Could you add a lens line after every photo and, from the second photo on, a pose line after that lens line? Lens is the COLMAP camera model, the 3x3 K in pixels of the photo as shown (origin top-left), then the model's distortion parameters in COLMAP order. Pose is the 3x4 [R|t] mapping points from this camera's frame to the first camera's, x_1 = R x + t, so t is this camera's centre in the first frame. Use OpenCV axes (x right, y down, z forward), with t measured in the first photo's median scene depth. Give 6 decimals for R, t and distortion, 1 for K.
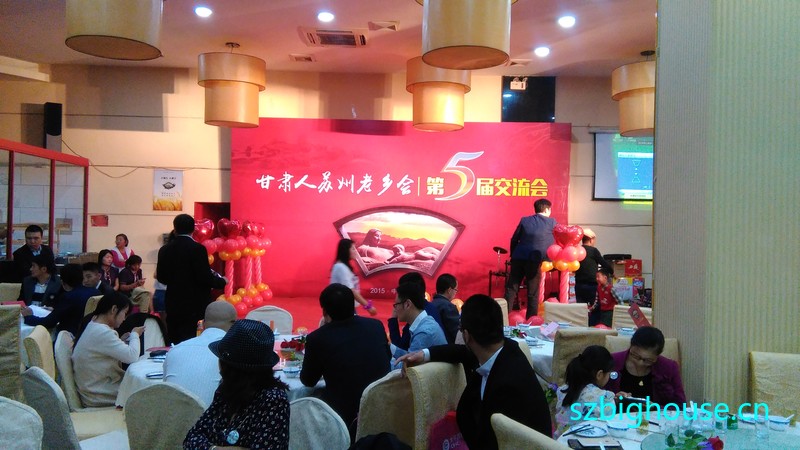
lens RADIAL K [[641.7, 0, 399.7], [0, 641.7, 230.3], [0, 0, 1]] dist [0.090645, -0.126868]
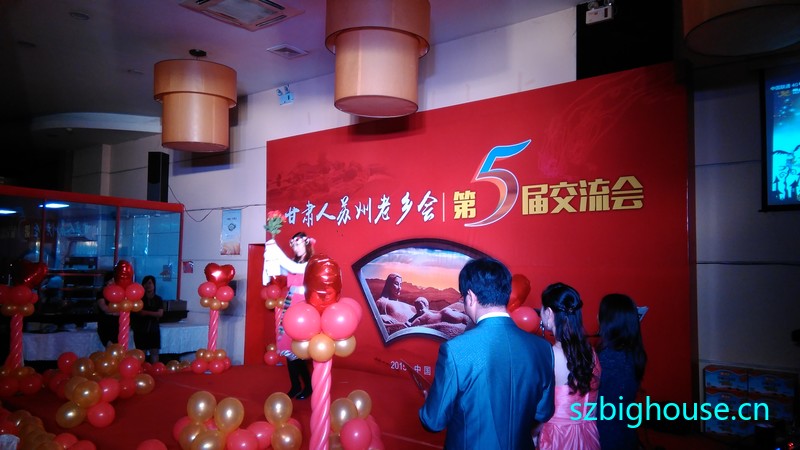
lens RADIAL K [[641.7, 0, 404.3], [0, 641.7, 232.1], [0, 0, 1]] dist [0.090645, -0.126868]
pose [[0.758895, -0.046963, -0.649518, 0.416603], [-0.005335, 0.996914, -0.078314, 0.007351], [0.651191, 0.062897, 0.756303, 0.487182]]
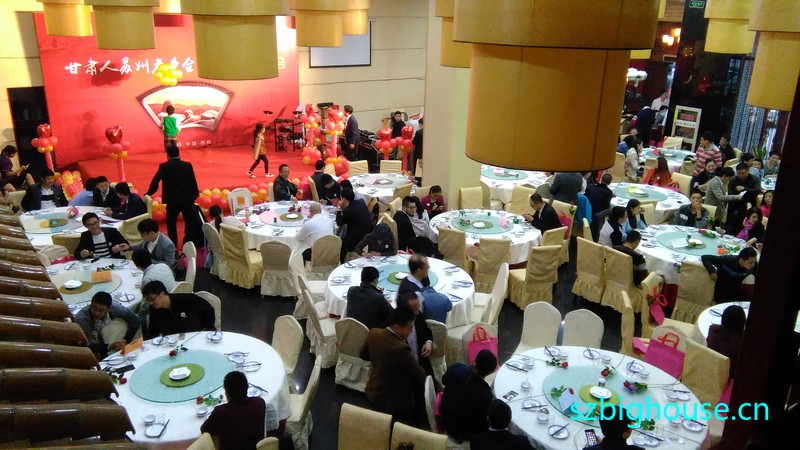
lens RADIAL K [[641.7, 0, 400.2], [0, 641.7, 228.7], [0, 0, 1]] dist [0.090645, -0.126868]
pose [[0.807183, -0.196026, 0.556803, -0.456246], [-0.006493, 0.940247, 0.340432, -0.213554], [-0.590265, -0.278407, 0.757679, -0.384380]]
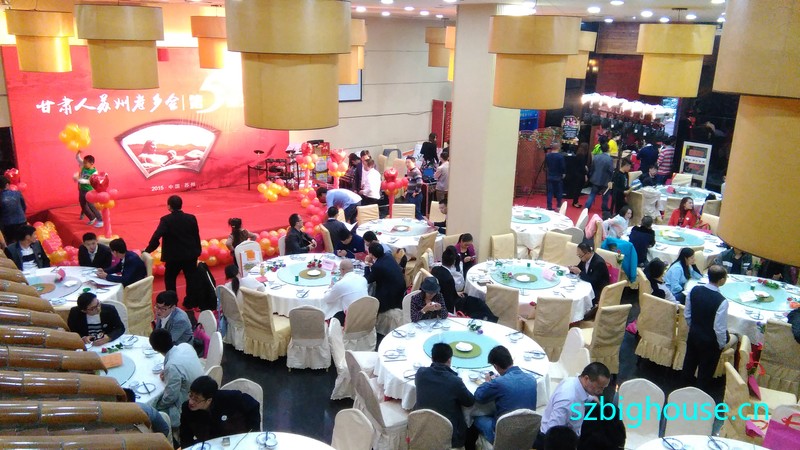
lens RADIAL K [[641.7, 0, 401.3], [0, 641.7, 230.0], [0, 0, 1]] dist [0.090645, -0.126868]
pose [[0.760937, -0.185735, 0.621673, -0.477716], [-0.011319, 0.954205, 0.298939, -0.213803], [-0.648727, -0.234511, 0.723988, -0.247765]]
